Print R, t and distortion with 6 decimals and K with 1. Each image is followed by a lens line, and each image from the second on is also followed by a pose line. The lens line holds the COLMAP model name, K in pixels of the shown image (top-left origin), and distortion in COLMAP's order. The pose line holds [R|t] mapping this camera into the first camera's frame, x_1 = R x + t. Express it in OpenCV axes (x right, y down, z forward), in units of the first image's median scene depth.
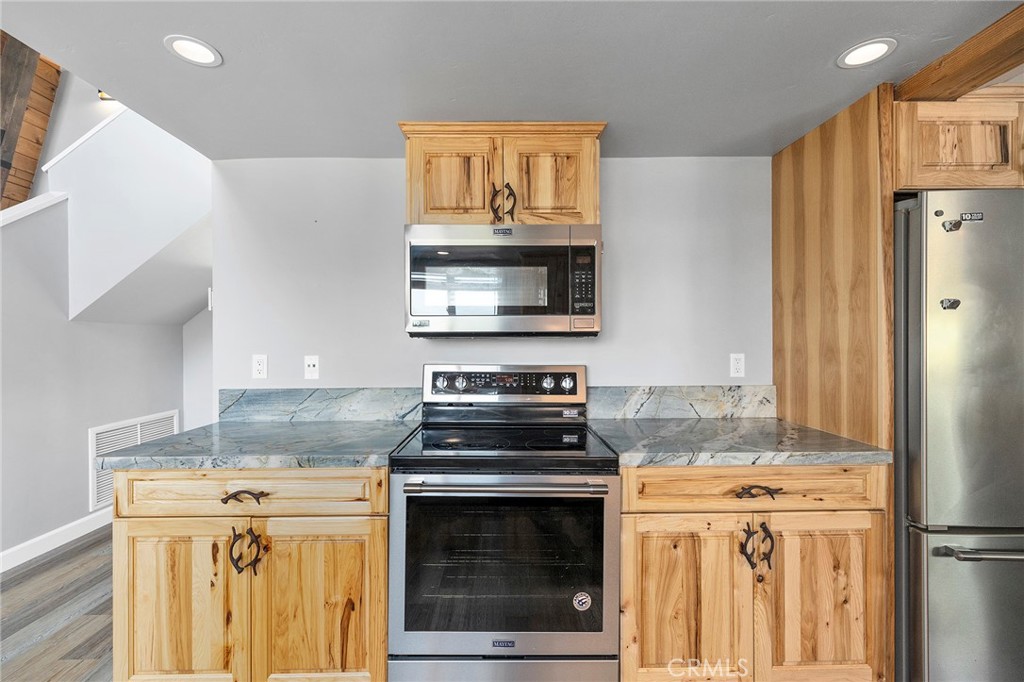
lens RADIAL K [[430.5, 0, 508.7], [0, 430.5, 339.1], [0, 0, 1]] dist [0.003033, 0.000458]
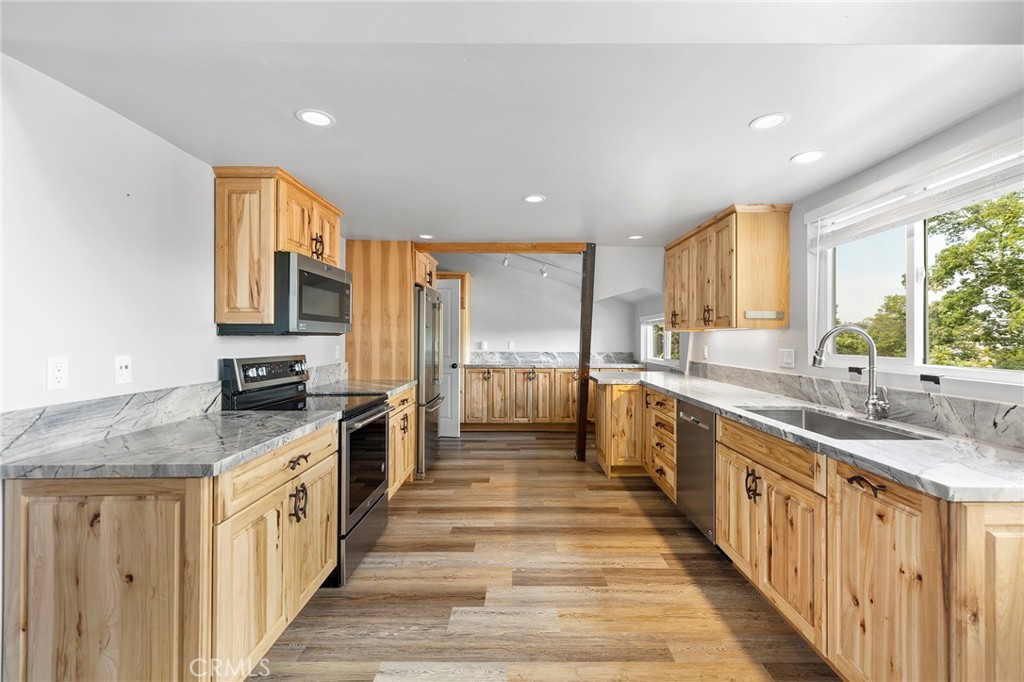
lens RADIAL K [[430.5, 0, 508.7], [0, 430.5, 339.1], [0, 0, 1]] dist [0.003033, 0.000458]
pose [[0.037863, 0.001522, 0.999282, -1.343589], [-0.004742, 0.999988, -0.001343, 0.005781], [-0.999272, -0.004688, 0.037869, 0.246319]]
